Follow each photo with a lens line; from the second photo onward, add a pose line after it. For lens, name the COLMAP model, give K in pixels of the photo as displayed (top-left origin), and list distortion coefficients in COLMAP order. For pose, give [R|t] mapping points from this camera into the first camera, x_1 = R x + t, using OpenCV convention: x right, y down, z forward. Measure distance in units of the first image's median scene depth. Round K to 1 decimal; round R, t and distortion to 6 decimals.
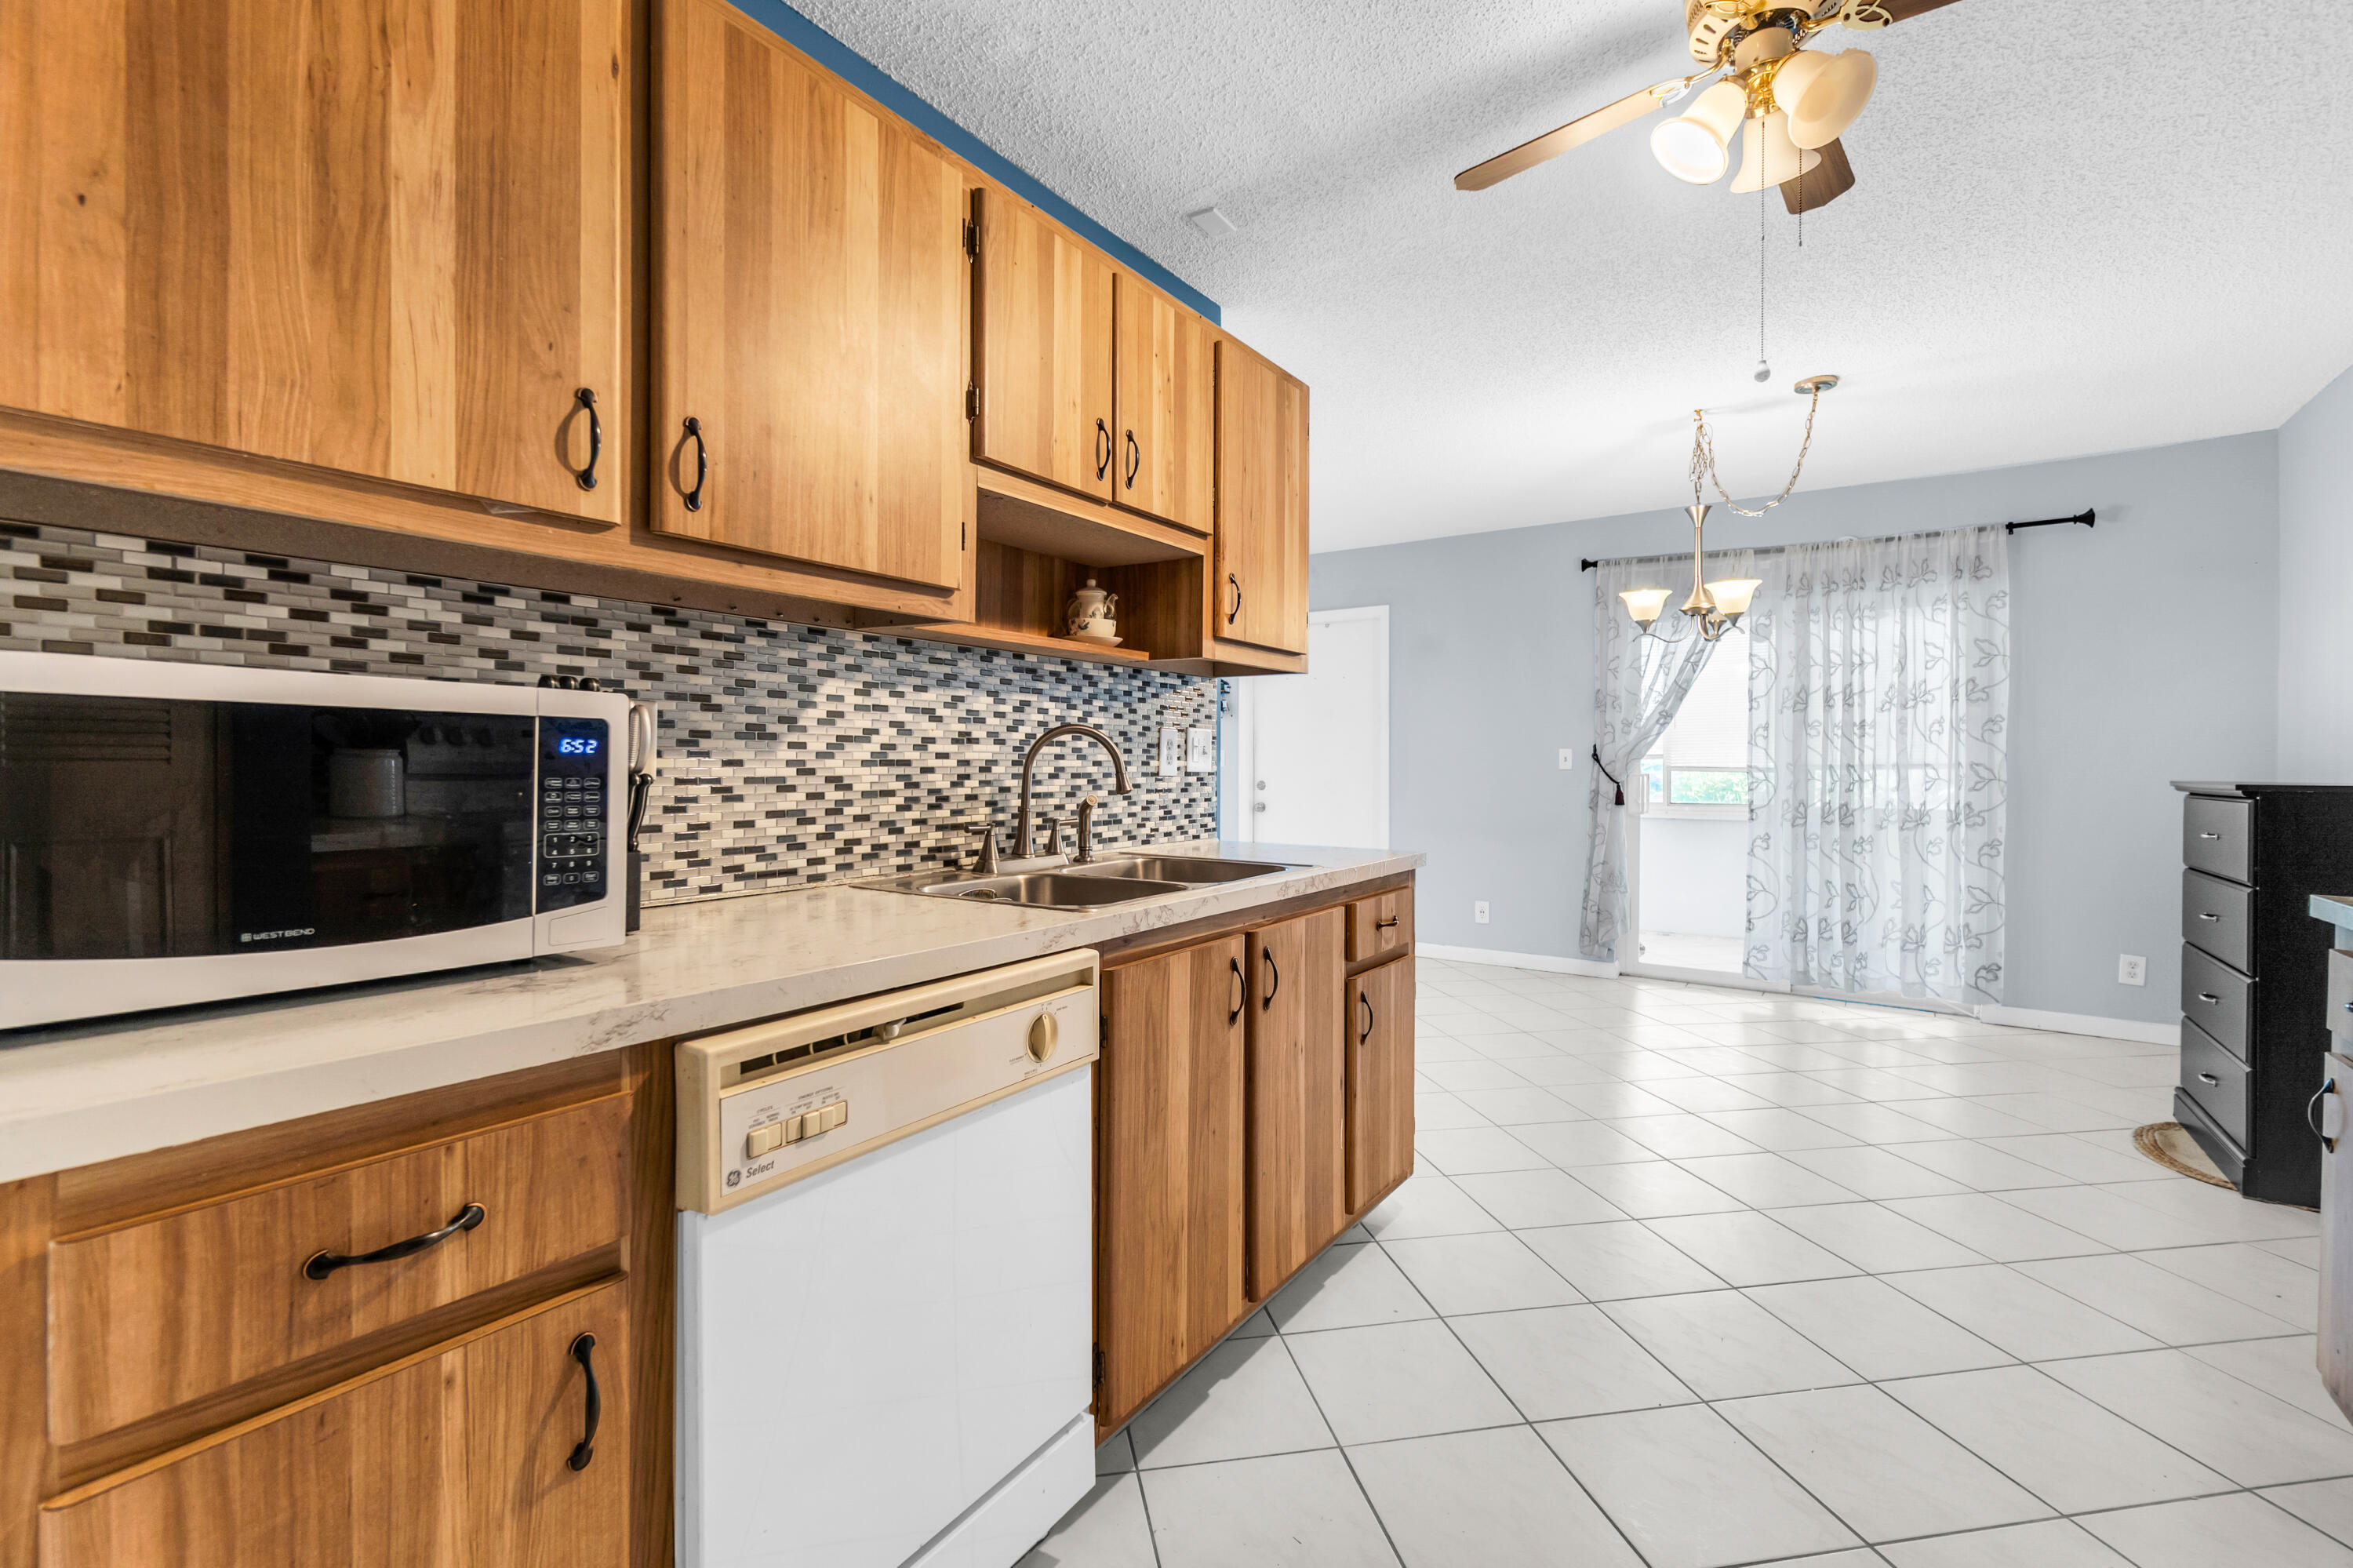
lens RADIAL K [[1036.5, 0, 1162.8], [0, 1036.5, 774.3], [0, 0, 1]] dist [-0.006244, 0.001676]
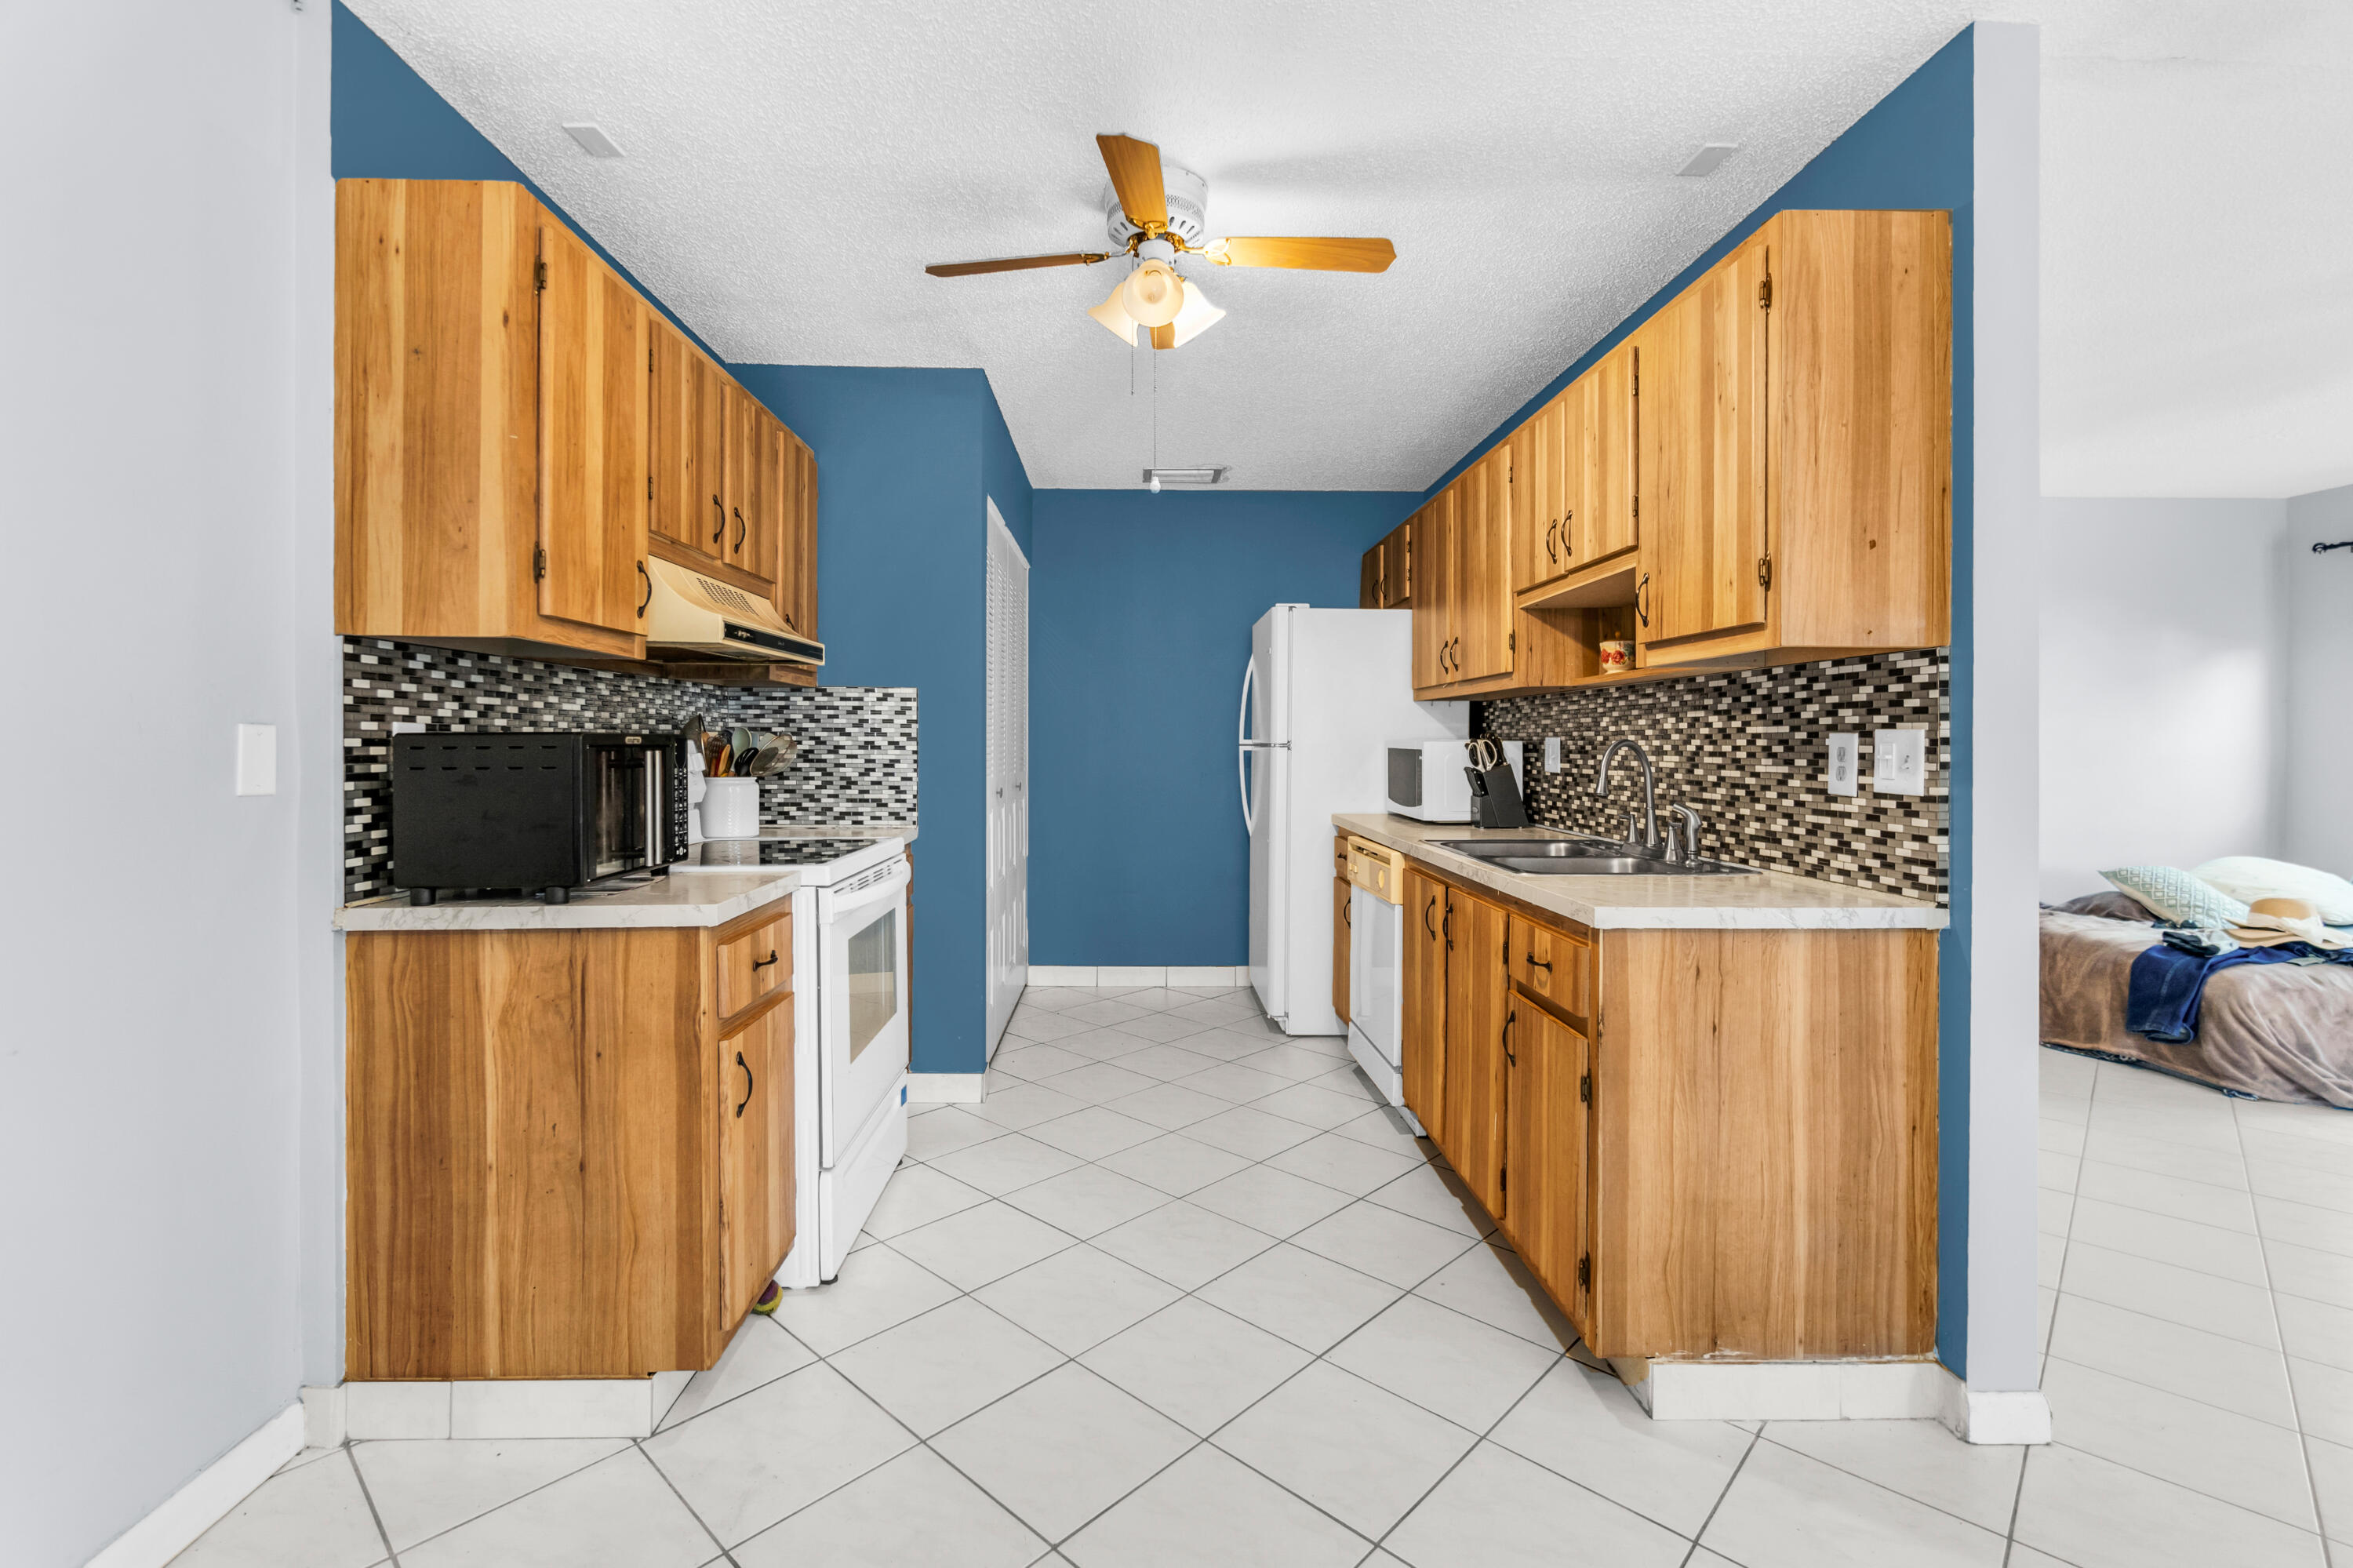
lens RADIAL K [[1036.5, 0, 1165.1], [0, 1036.5, 746.6], [0, 0, 1]] dist [-0.006244, 0.001676]
pose [[-0.811192, -0.016113, -0.584558, 0.984001], [-0.026186, 0.999619, 0.008783, -0.031986], [0.584193, 0.022432, -0.811305, 1.536293]]
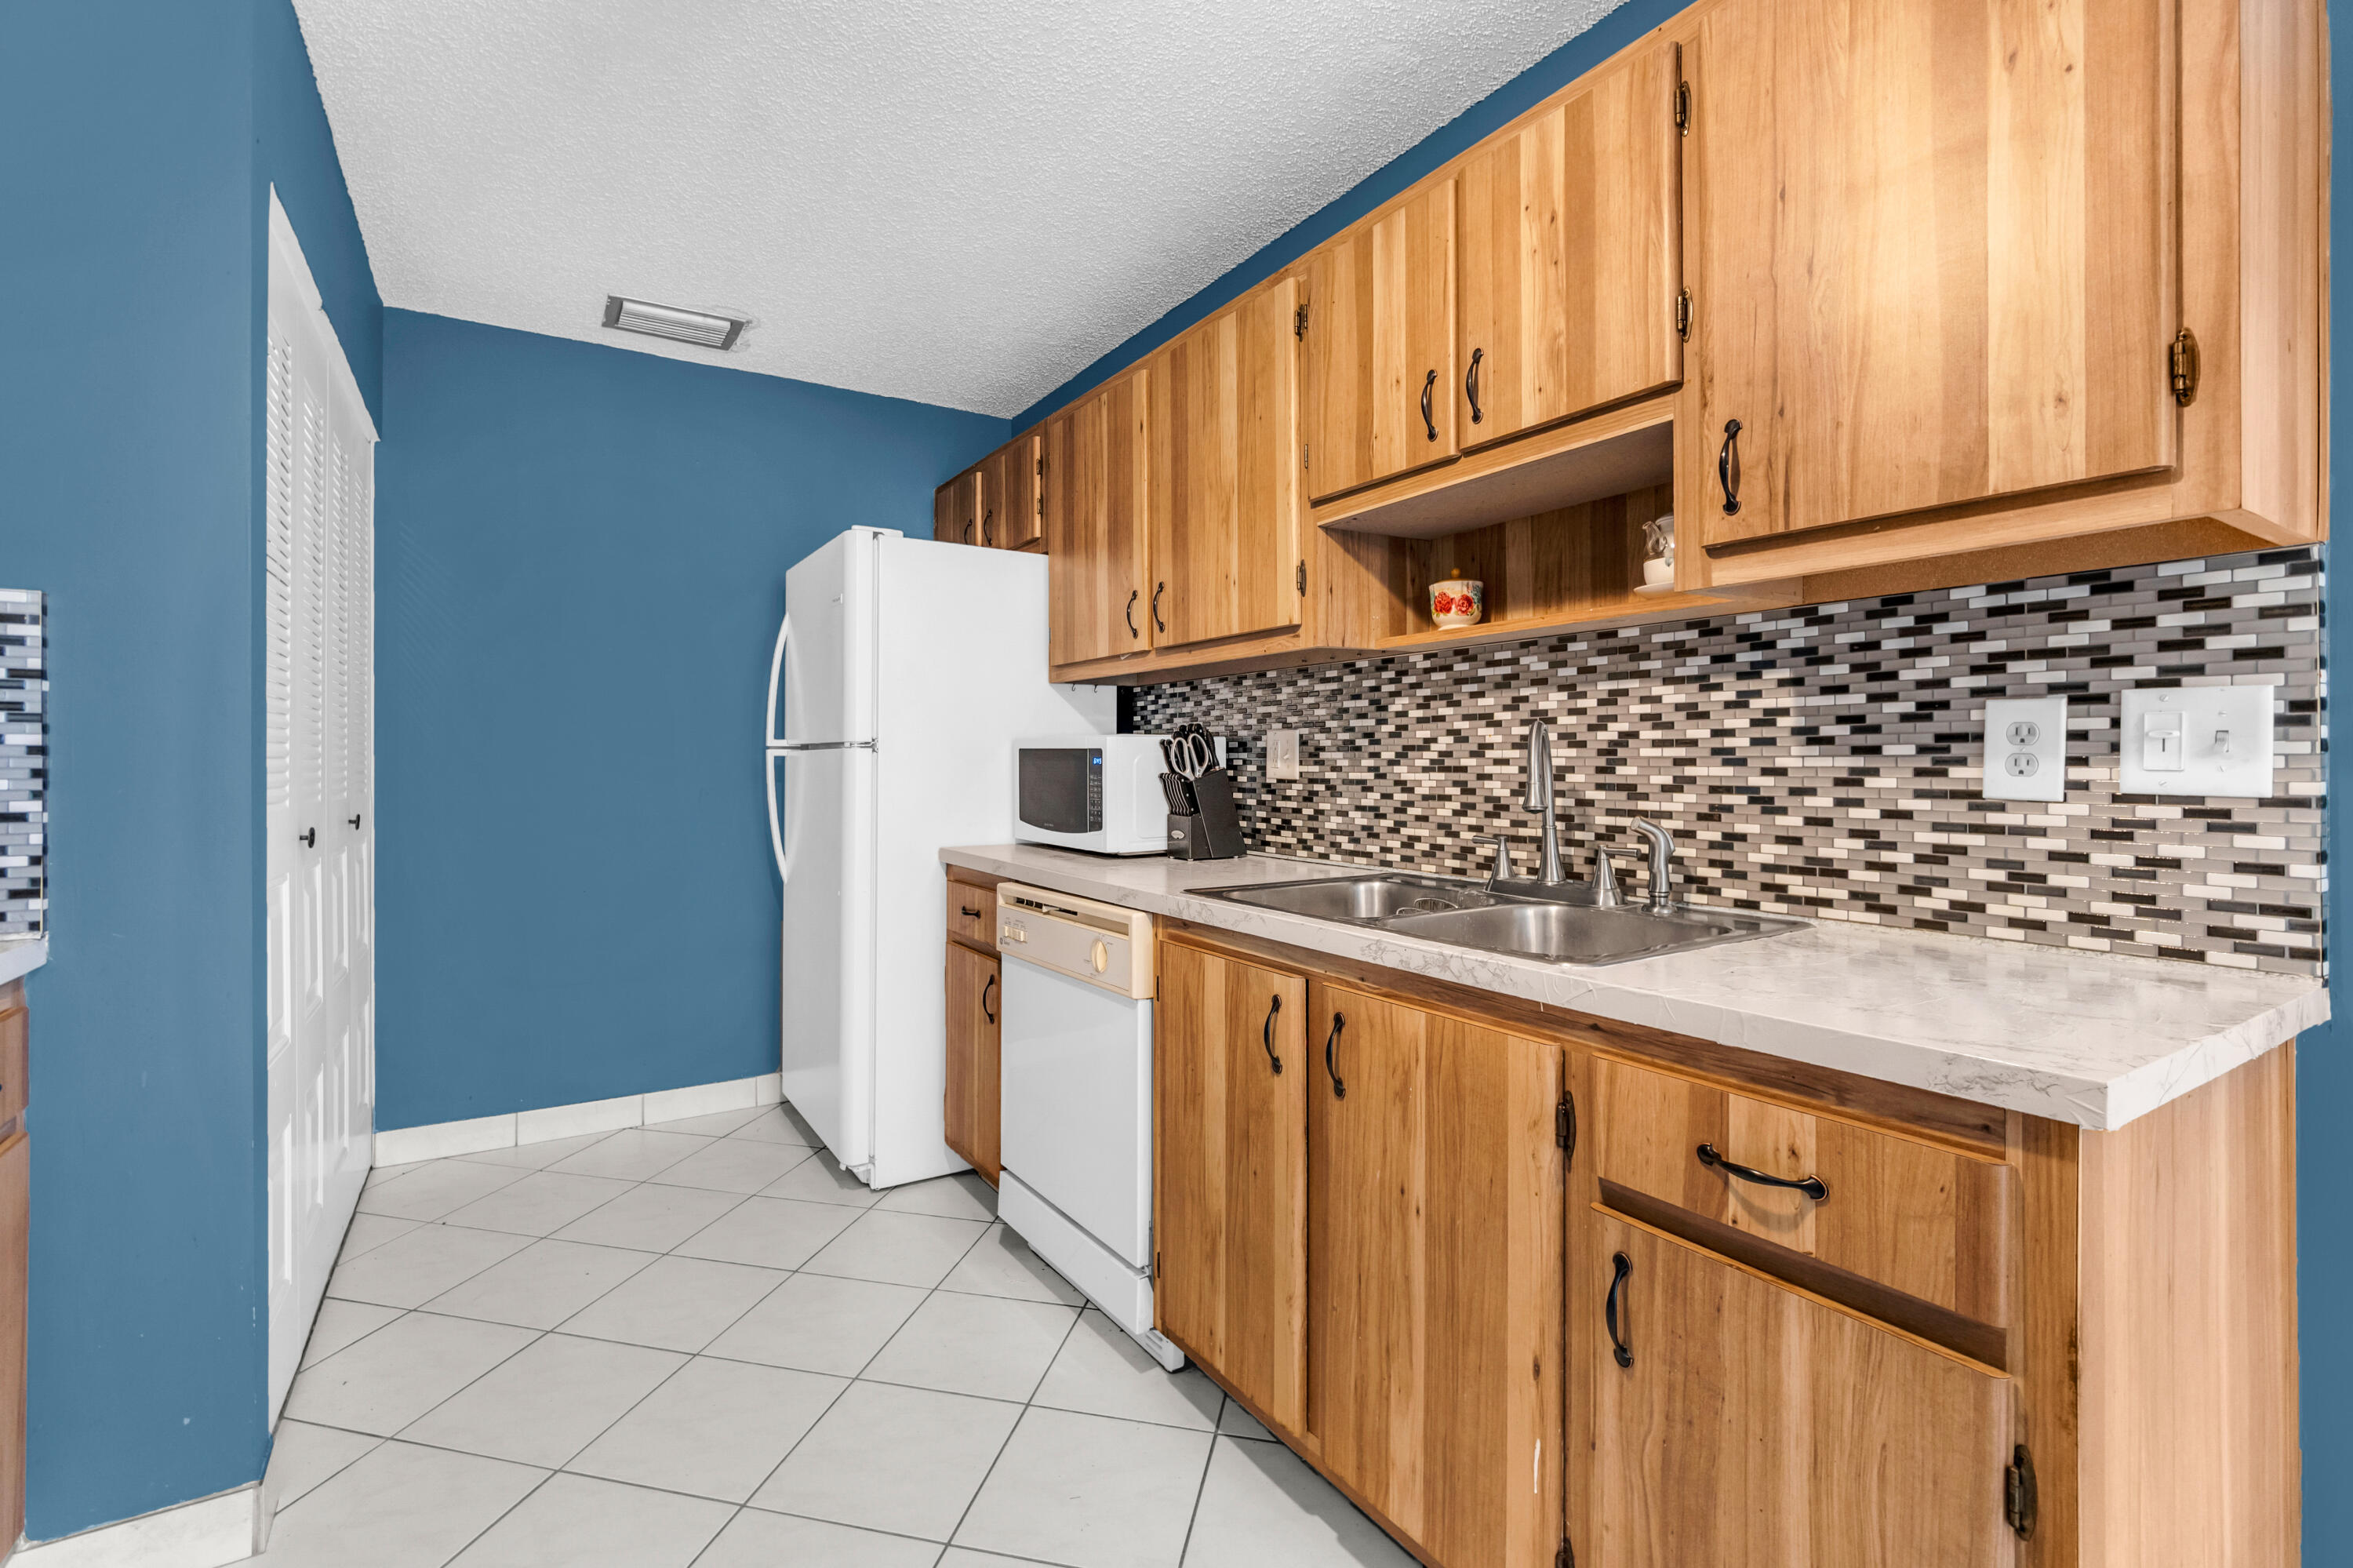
lens RADIAL K [[1036.5, 0, 1151.9], [0, 1036.5, 756.3], [0, 0, 1]] dist [-0.006244, 0.001676]
pose [[-0.413069, -0.017752, -0.910527, 0.690287], [-0.020749, 0.999734, -0.010078, -0.005978], [0.910463, 0.014729, -0.413327, 0.969199]]
